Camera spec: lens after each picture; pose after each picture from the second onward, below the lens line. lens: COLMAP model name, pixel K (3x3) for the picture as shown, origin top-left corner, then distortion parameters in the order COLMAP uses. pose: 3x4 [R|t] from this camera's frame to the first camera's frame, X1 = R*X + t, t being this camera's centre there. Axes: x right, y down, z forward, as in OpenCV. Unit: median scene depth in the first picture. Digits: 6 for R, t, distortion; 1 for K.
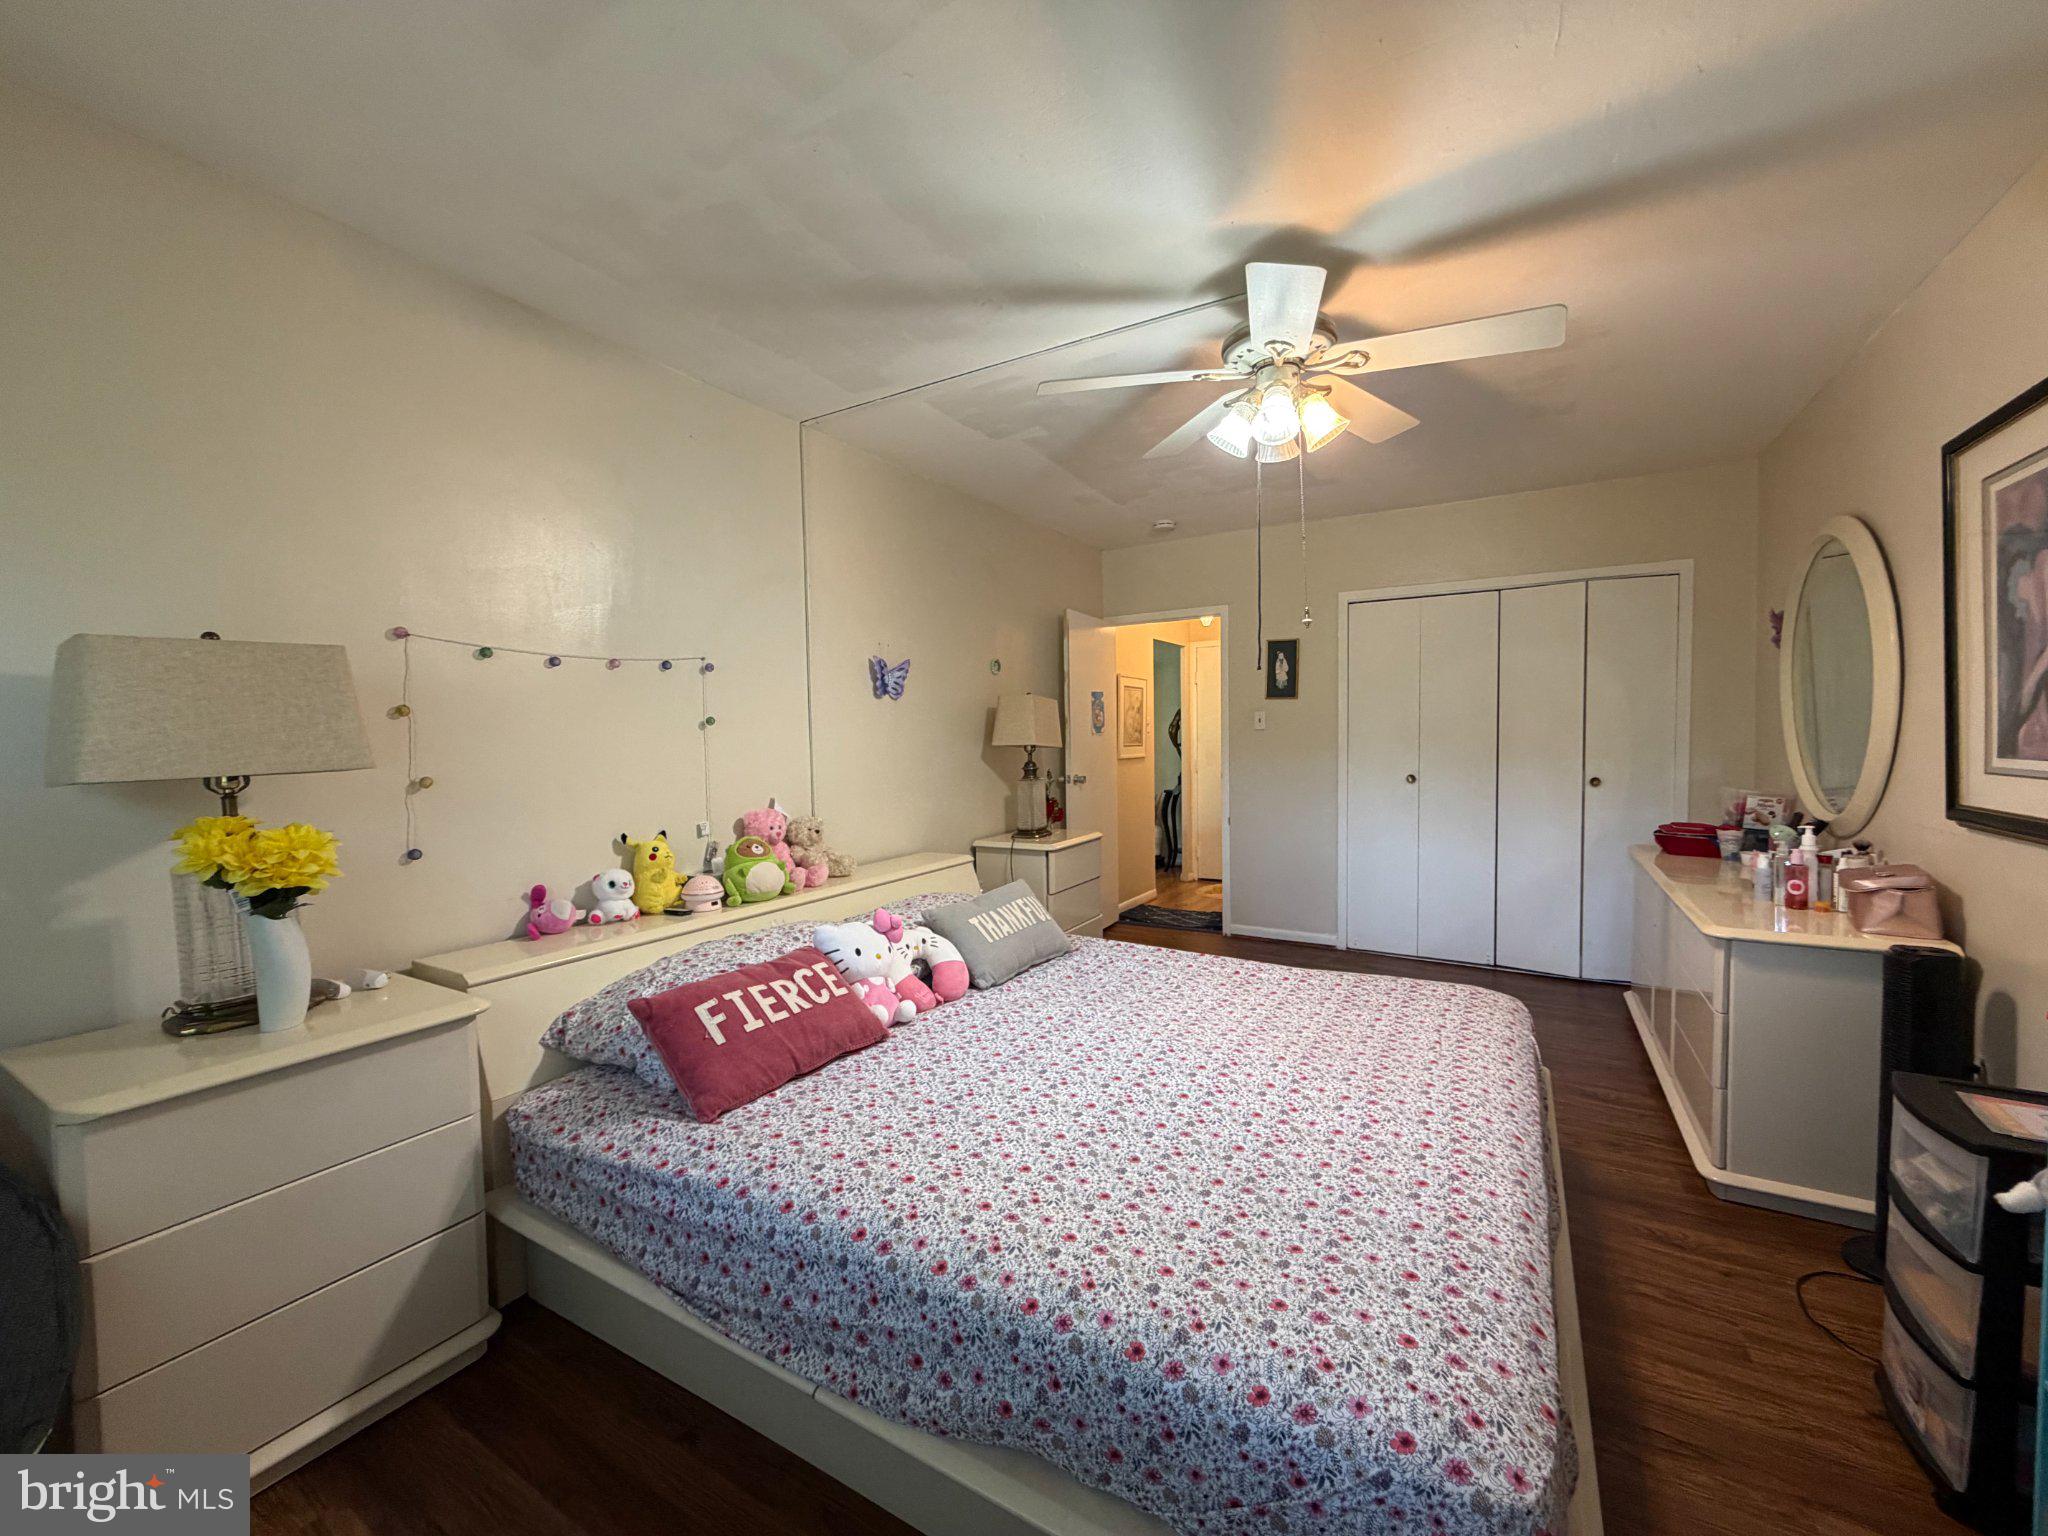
lens RADIAL K [[813.9, 0, 1016.1], [0, 813.9, 766.3], [0, 0, 1]] dist [-0.000654, 0.000355]
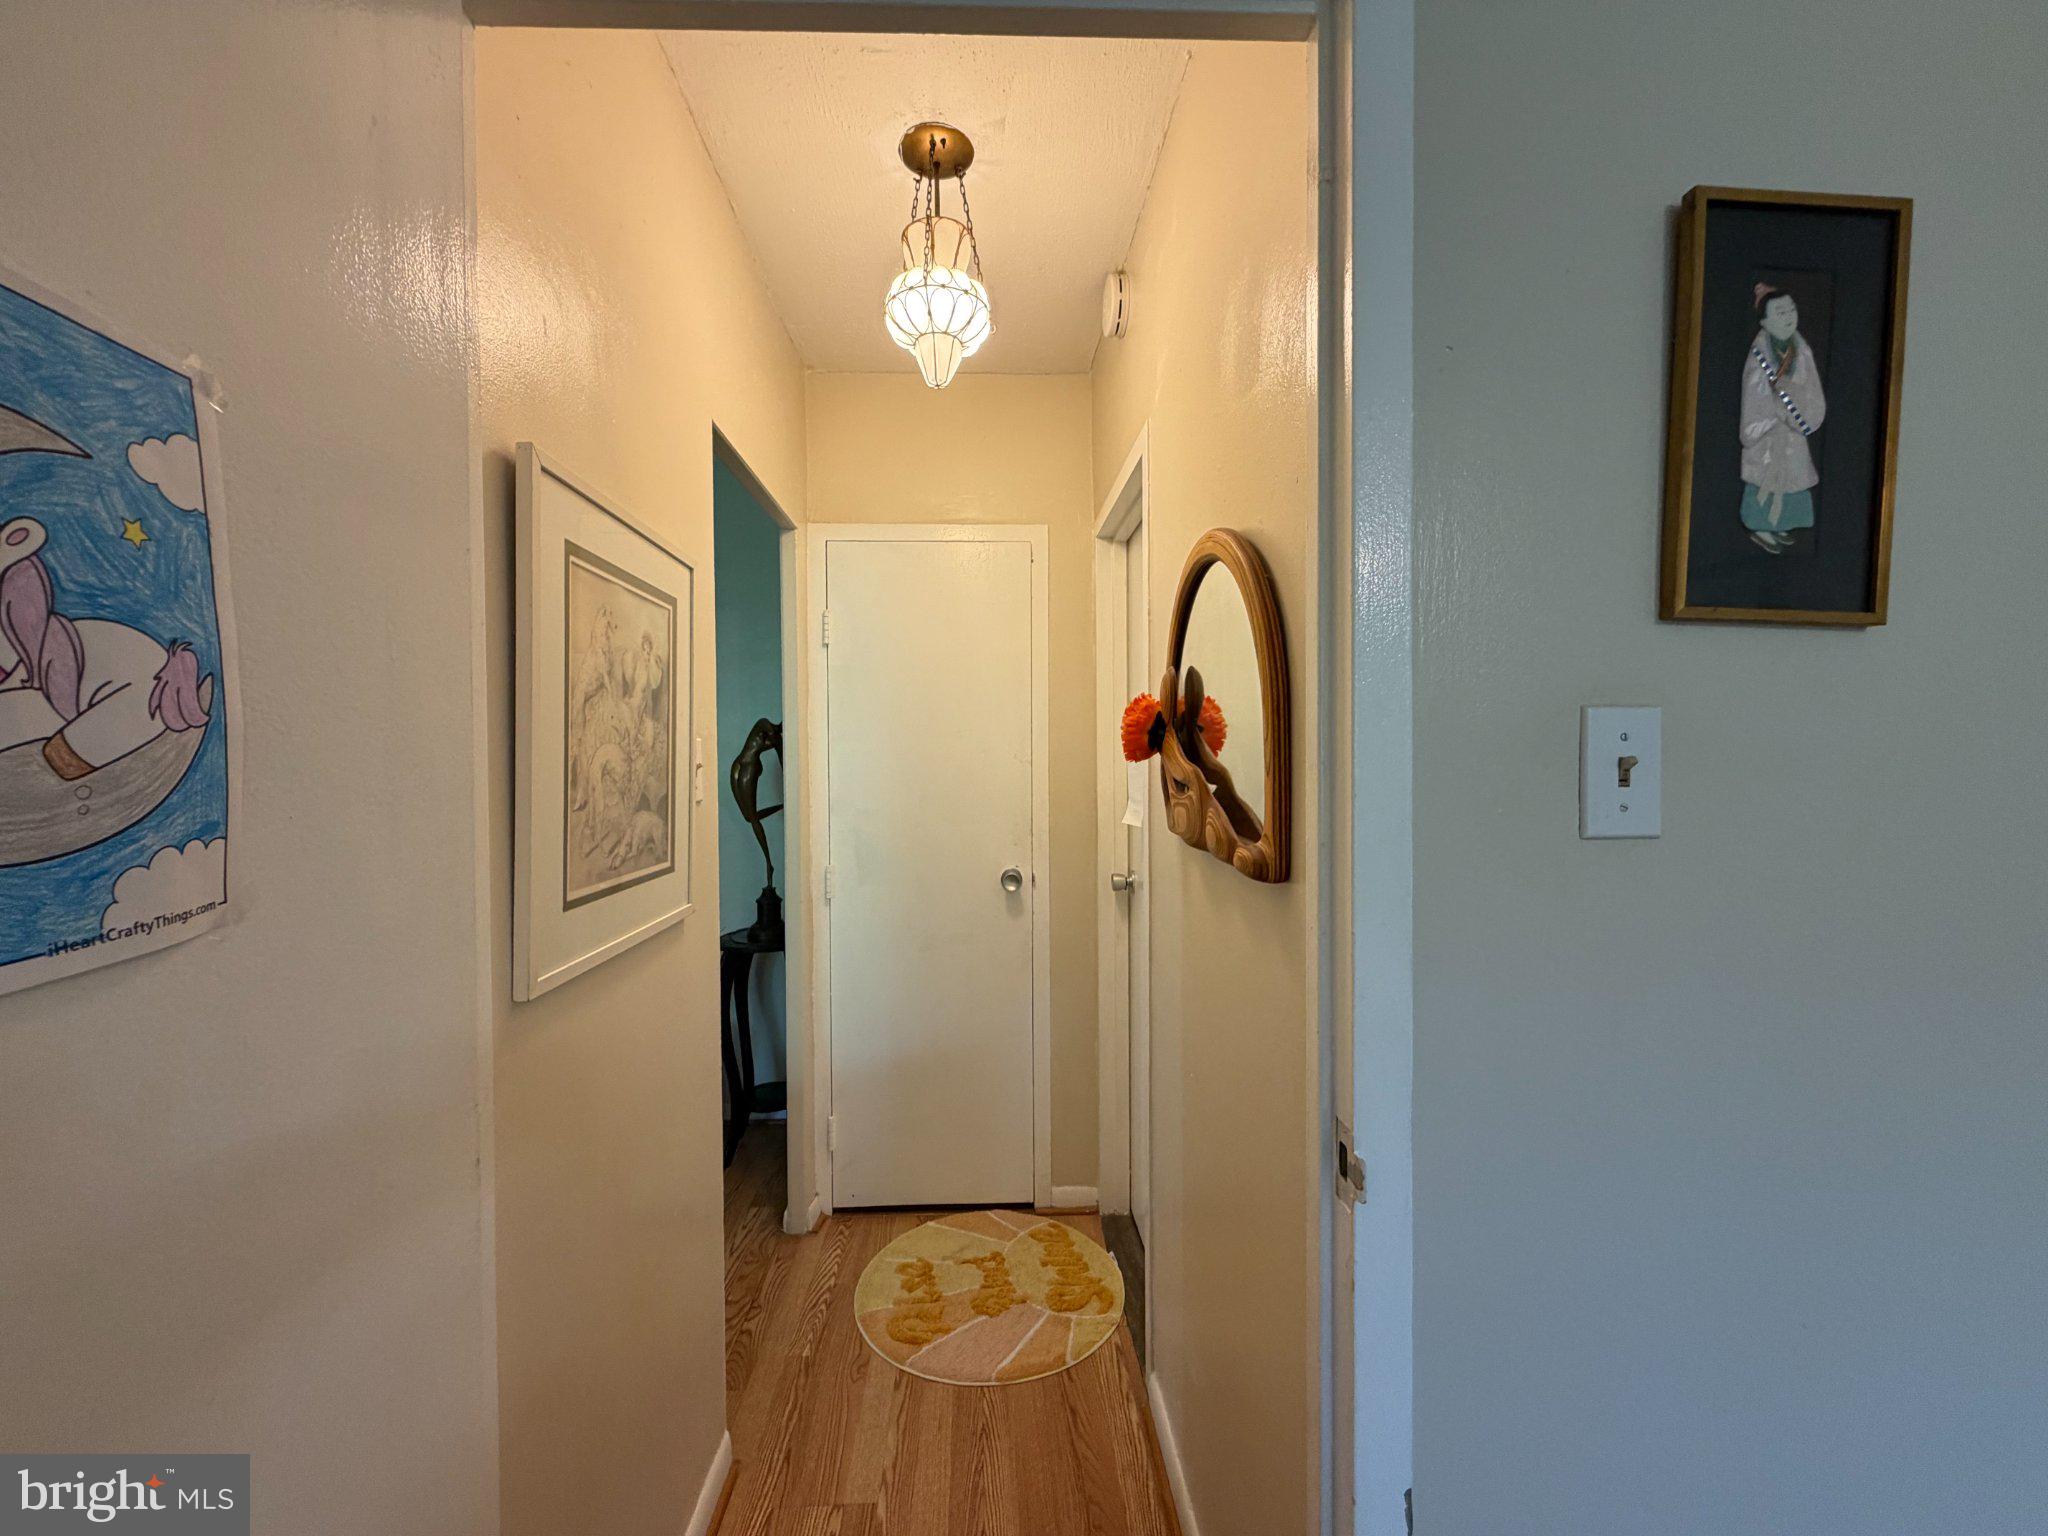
lens RADIAL K [[813.9, 0, 1024.8], [0, 813.9, 770.9], [0, 0, 1]] dist [-0.000654, 0.000355]
pose [[0.850256, 0.019879, 0.525995, 0.306081], [0.000650, 0.999246, -0.038815, -0.112064], [-0.526370, 0.033344, 0.849602, 2.052753]]
